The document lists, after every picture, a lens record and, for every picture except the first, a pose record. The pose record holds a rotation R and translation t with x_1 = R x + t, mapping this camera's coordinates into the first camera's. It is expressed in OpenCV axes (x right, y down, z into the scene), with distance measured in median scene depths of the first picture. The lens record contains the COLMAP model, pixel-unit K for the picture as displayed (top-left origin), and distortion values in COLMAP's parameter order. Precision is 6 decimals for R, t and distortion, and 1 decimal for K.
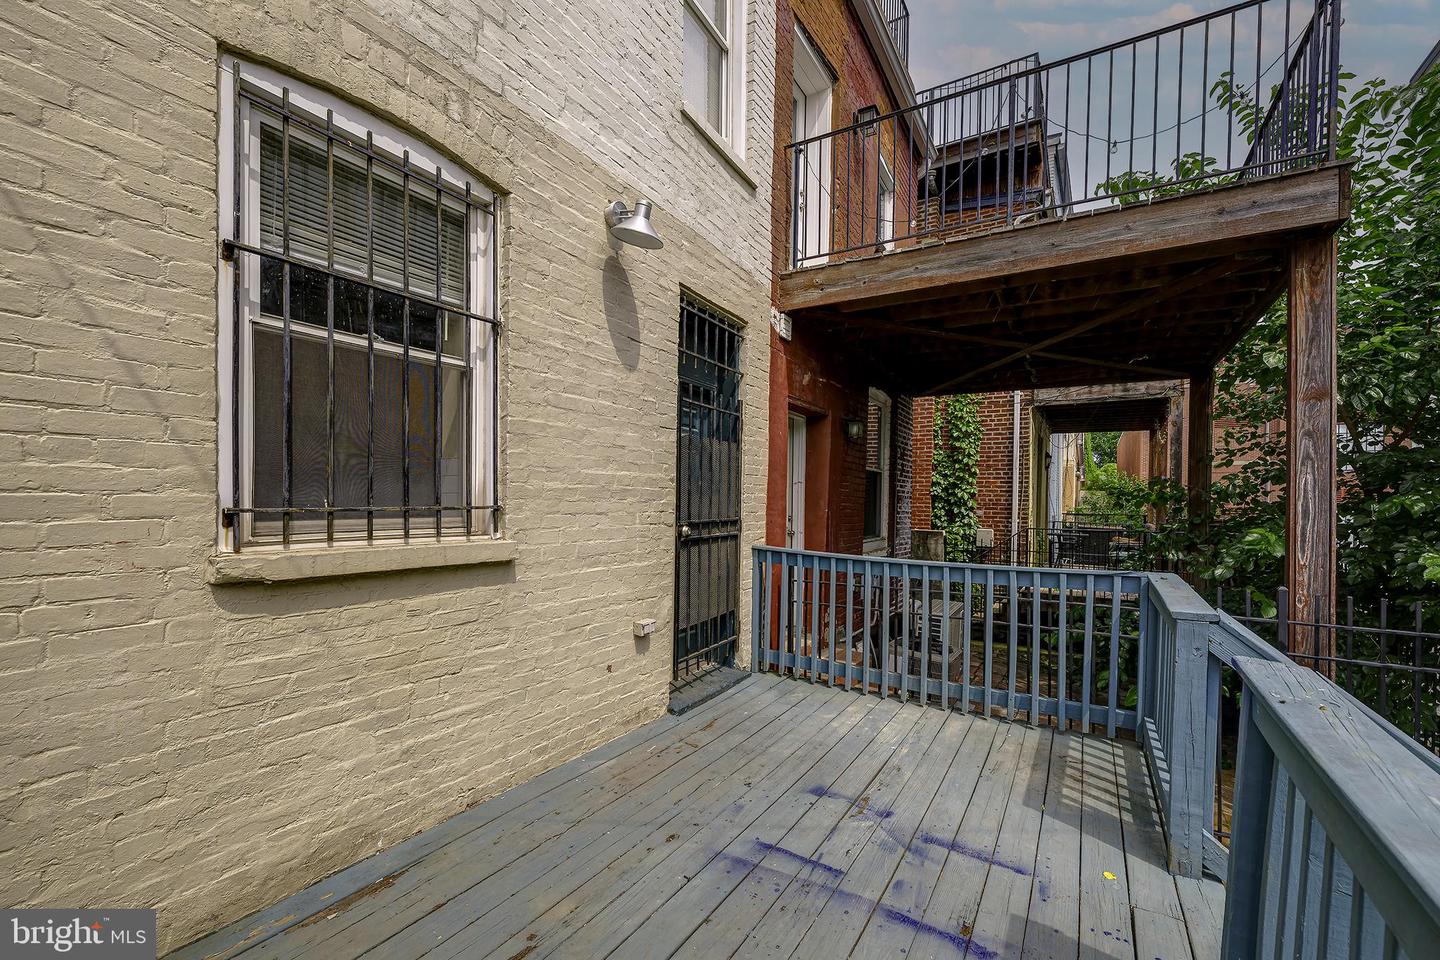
lens RADIAL K [[596.8, 0, 716.8], [0, 596.8, 510.3], [0, 0, 1]] dist [-0.002792, -0.000351]
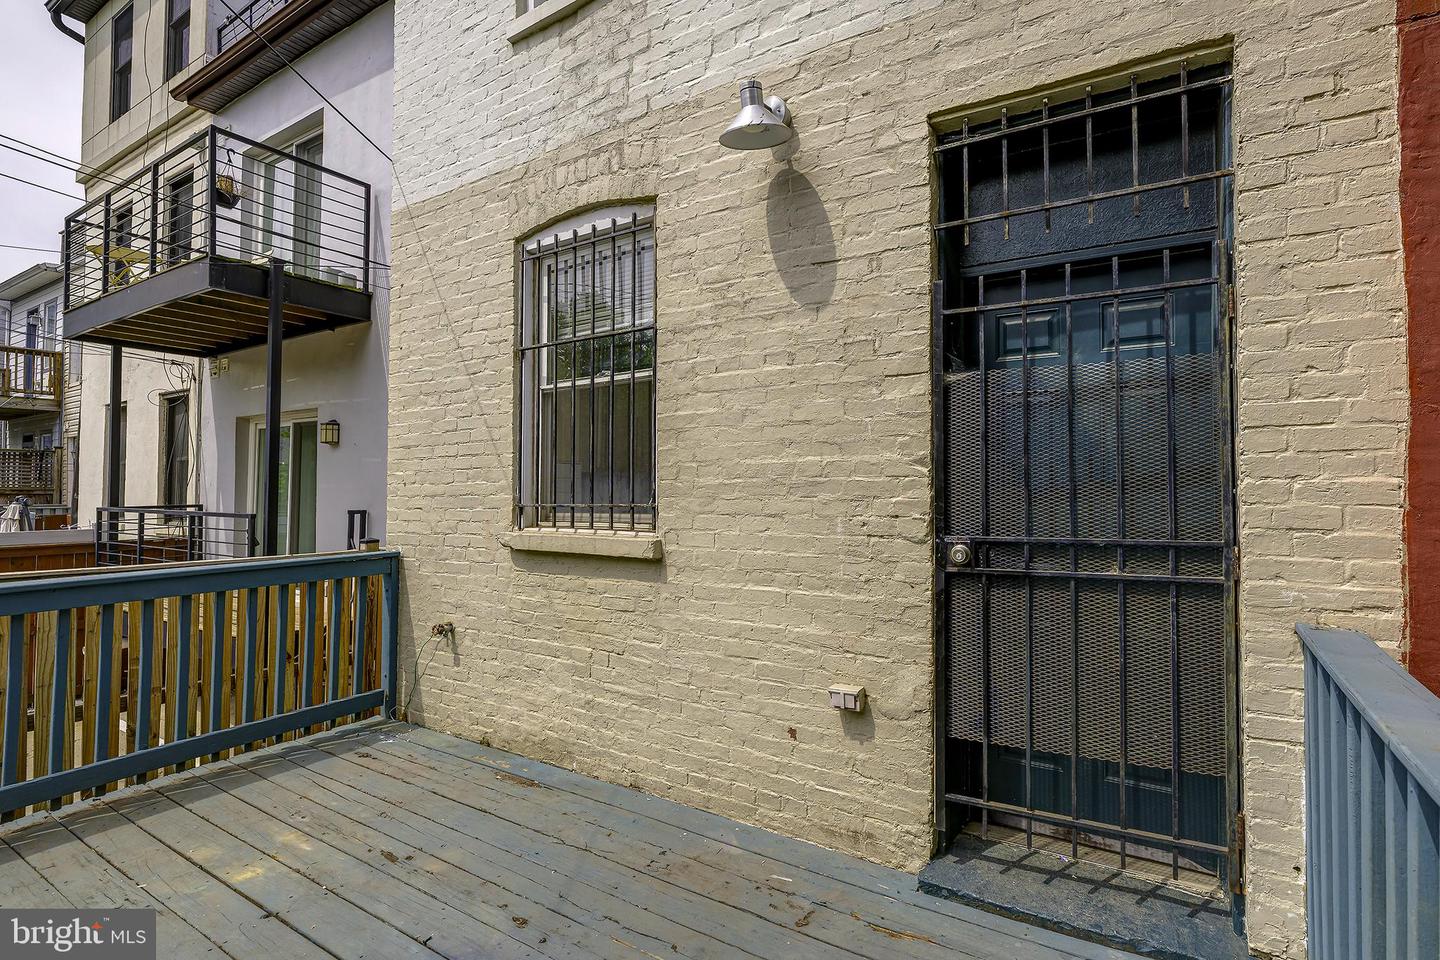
lens RADIAL K [[596.8, 0, 719.5], [0, 596.8, 483.3], [0, 0, 1]] dist [-0.002792, -0.000351]
pose [[0.059586, -0.033741, -0.997653, 0.590294], [-0.017396, 0.999242, -0.034833, -0.008330], [0.998072, 0.019431, 0.058954, 0.947931]]
